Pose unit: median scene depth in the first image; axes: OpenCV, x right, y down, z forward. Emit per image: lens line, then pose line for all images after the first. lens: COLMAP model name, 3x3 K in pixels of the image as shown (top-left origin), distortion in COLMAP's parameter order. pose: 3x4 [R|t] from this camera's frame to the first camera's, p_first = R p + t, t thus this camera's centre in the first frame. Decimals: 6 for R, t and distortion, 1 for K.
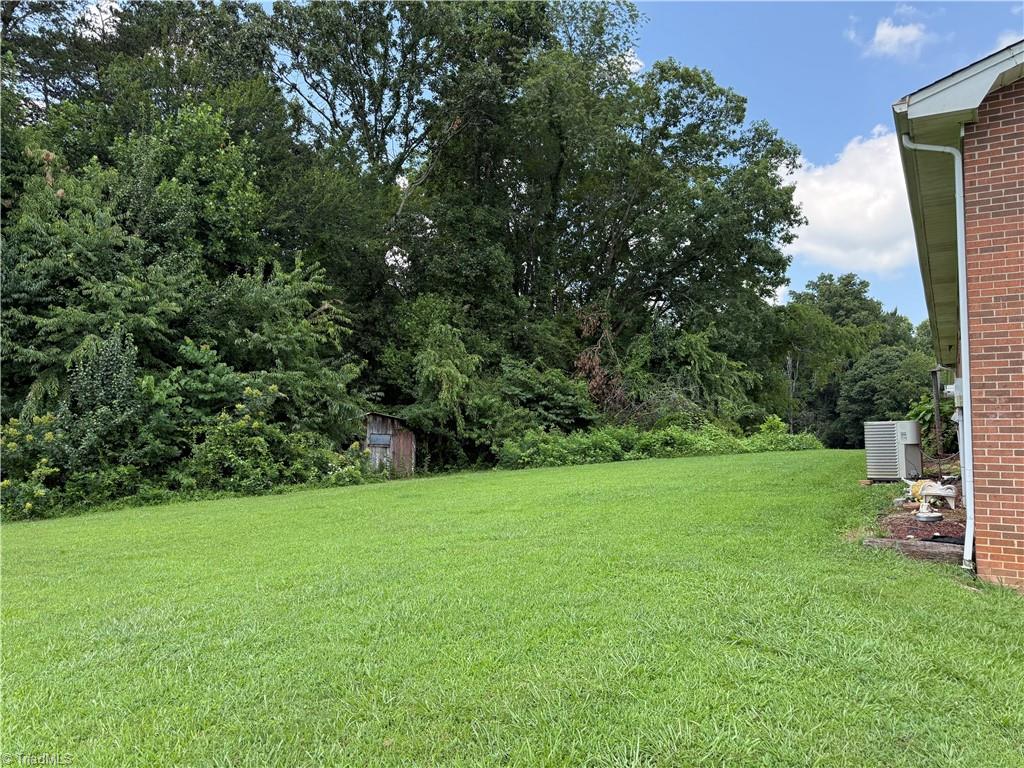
lens RADIAL K [[716.1, 0, 515.9], [0, 716.1, 388.0], [0, 0, 1]] dist [0.000446, -0.000065]
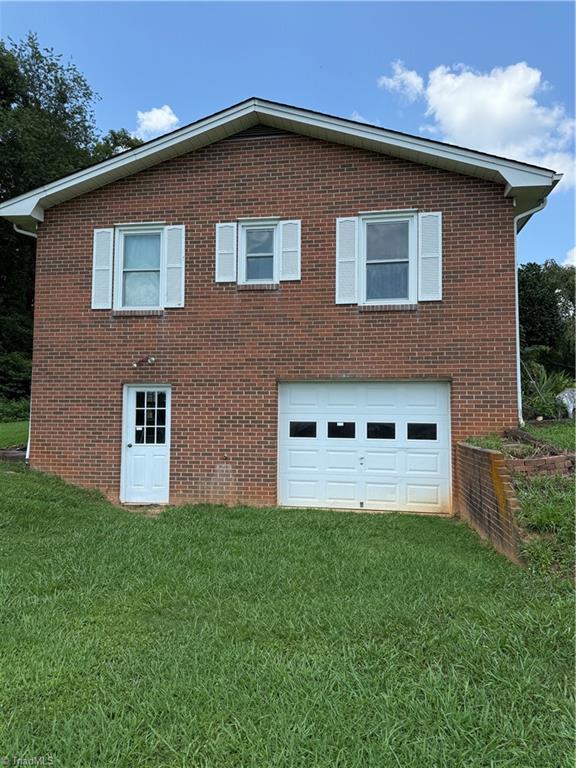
lens RADIAL K [[537.1, 0, 284.1], [0, 537.1, 381.0], [0, 0, 1]] dist [0.000446, -0.000065]
pose [[0.925489, 0.006671, 0.378716, 0.178776], [-0.014768, 0.999720, 0.018478, 0.000519], [-0.378487, -0.022694, 0.925328, -0.134360]]
